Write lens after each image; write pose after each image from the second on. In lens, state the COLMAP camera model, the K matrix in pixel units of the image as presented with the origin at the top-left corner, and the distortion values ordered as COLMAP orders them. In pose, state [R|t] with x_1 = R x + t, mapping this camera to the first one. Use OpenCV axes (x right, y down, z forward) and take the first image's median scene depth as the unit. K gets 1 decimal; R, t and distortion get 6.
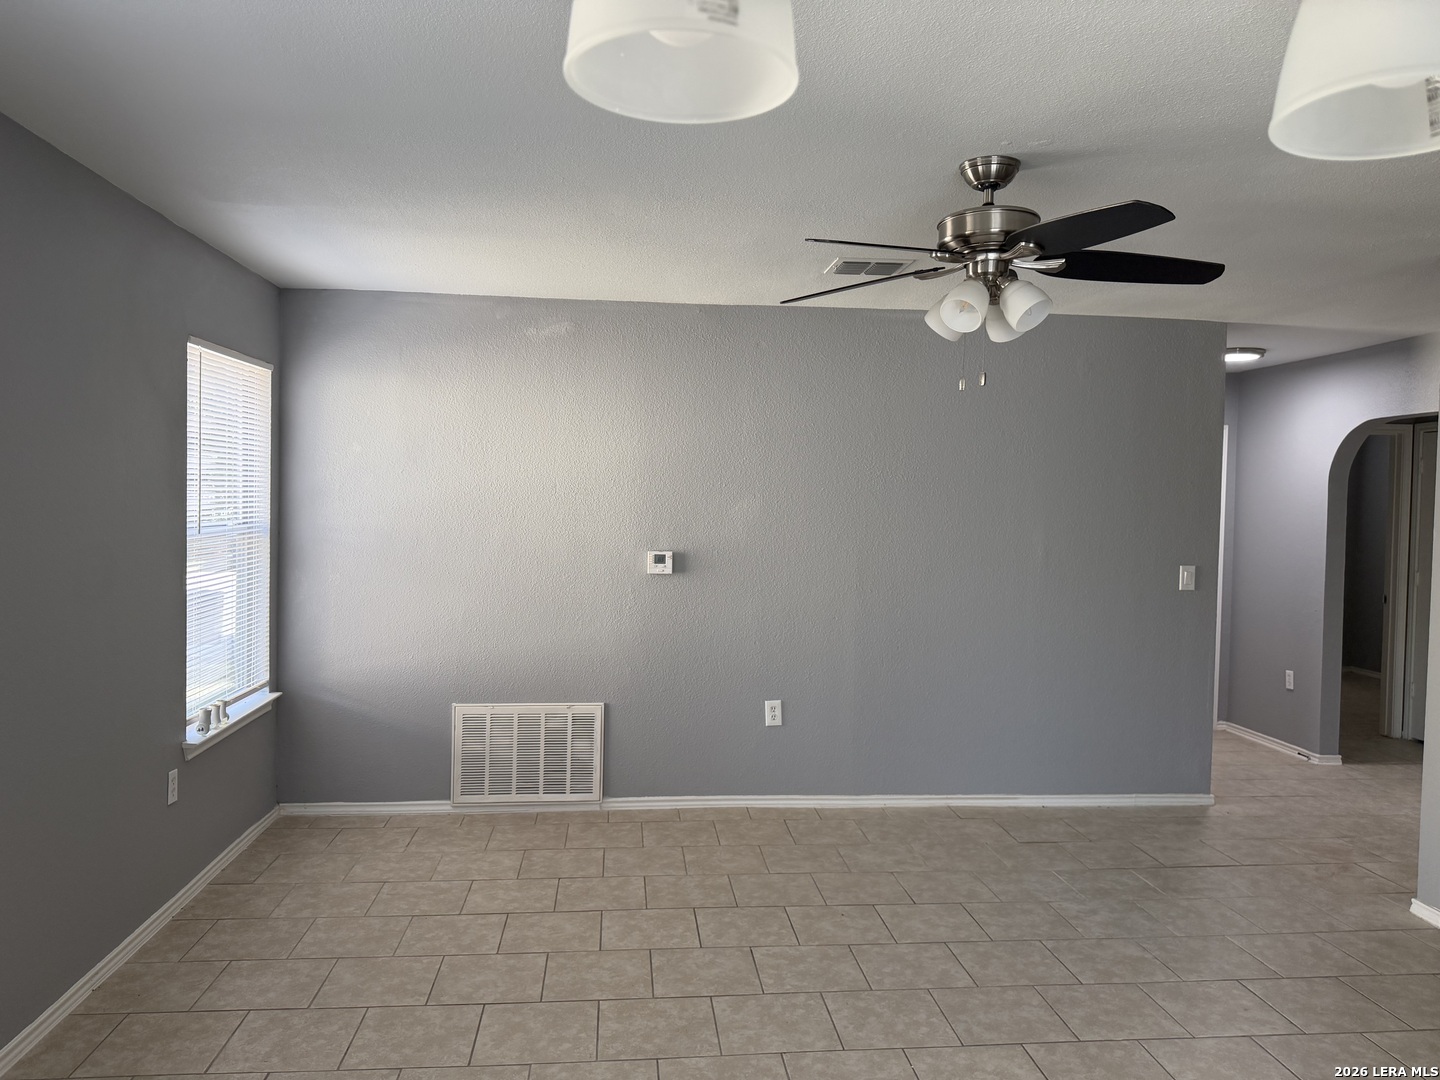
lens RADIAL K [[1029.9, 0, 724.0], [0, 1029.9, 535.1], [0, 0, 1]] dist [0.056540, -0.070181]
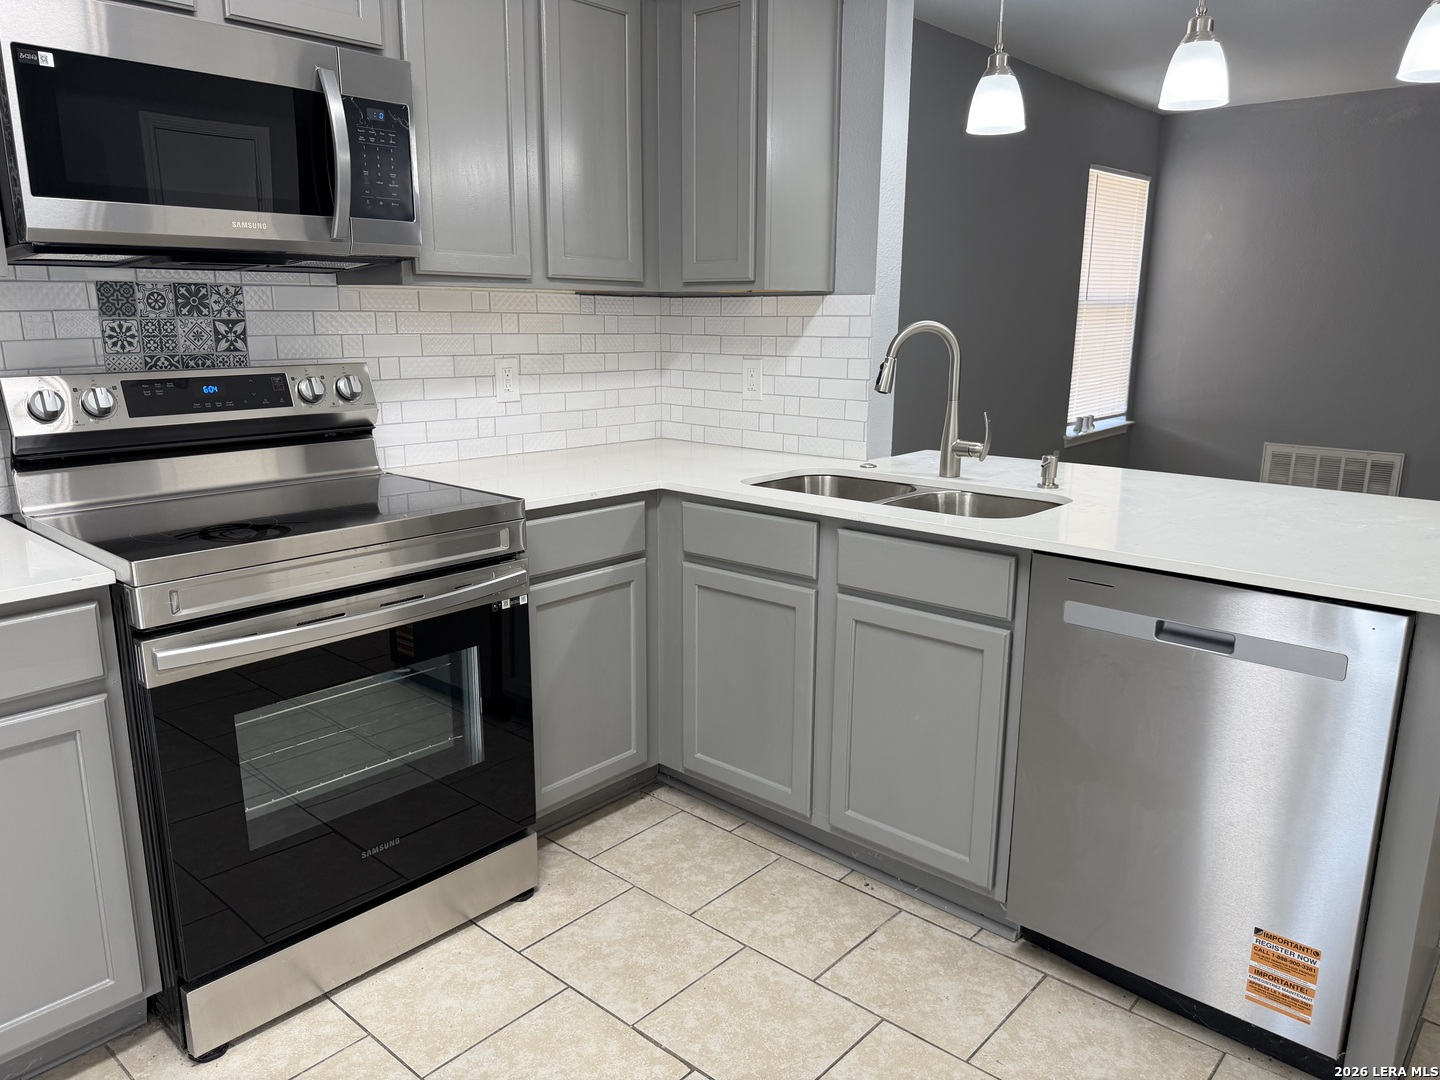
lens RADIAL K [[1029.9, 0, 717.8], [0, 1029.9, 548.6], [0, 0, 1]] dist [0.056540, -0.070181]
pose [[0.678417, 0.154619, -0.718222, 0.282366], [-0.017373, 0.980706, 0.194717, 0.070544], [0.734471, -0.119622, 0.668014, -0.461095]]
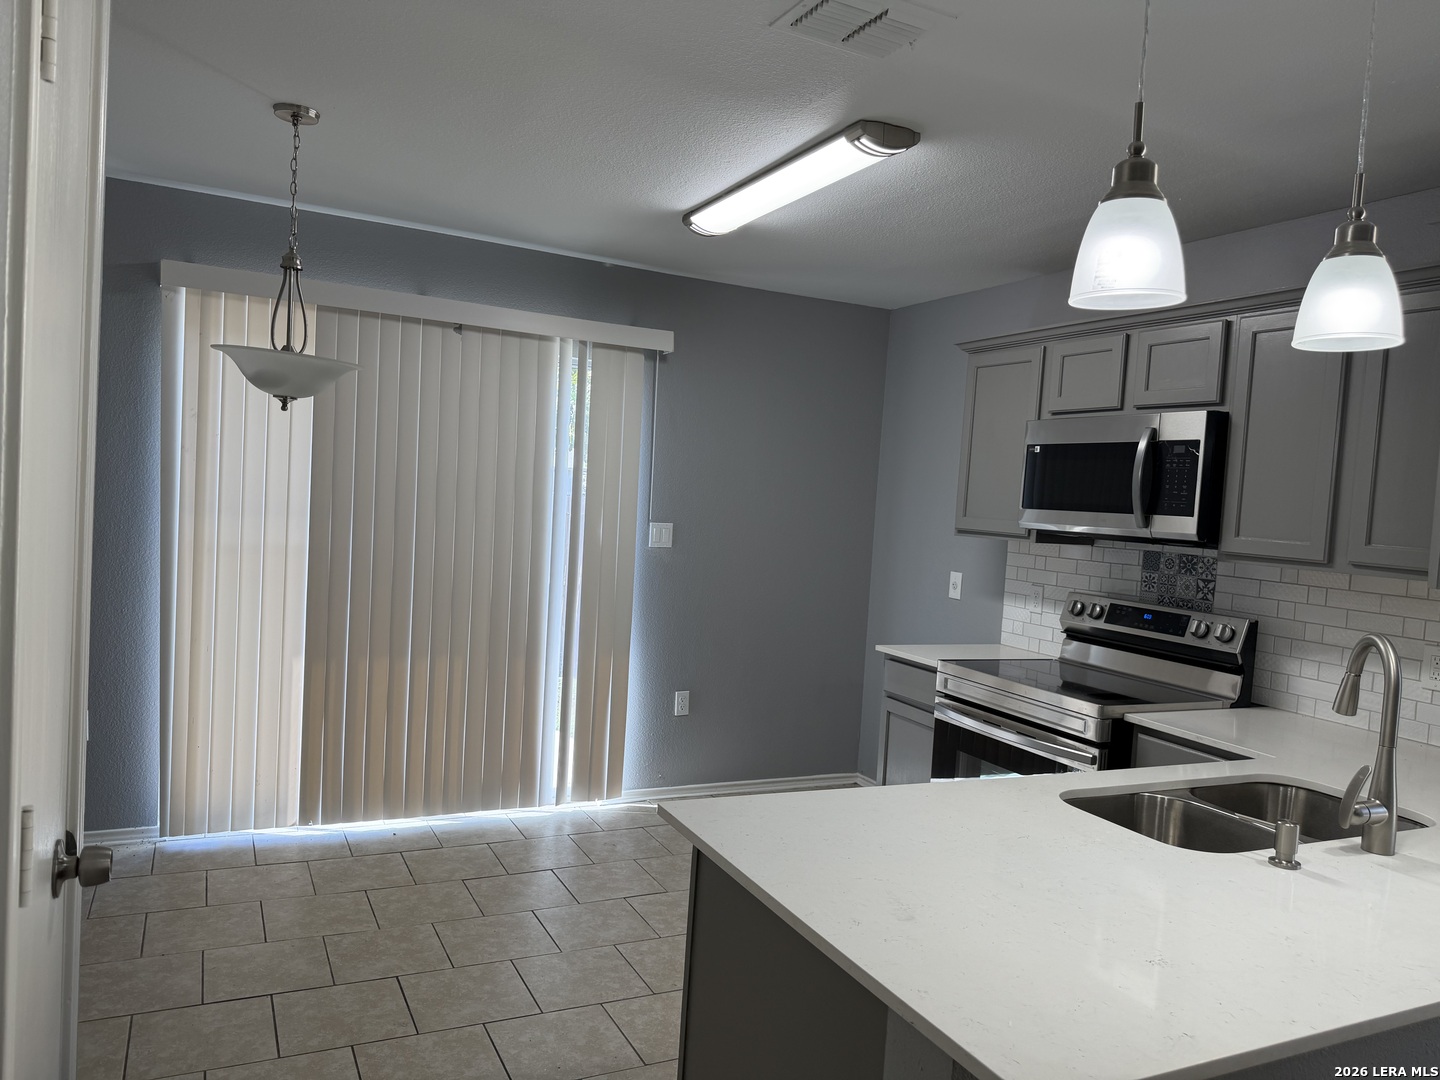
lens RADIAL K [[1029.9, 0, 717.3], [0, 1029.9, 542.0], [0, 0, 1]] dist [0.056540, -0.070181]
pose [[-0.932222, -0.057257, -0.357329, 0.360129], [-0.088771, 0.993417, 0.072409, -0.000741], [0.350830, 0.099221, -0.931168, 0.484845]]
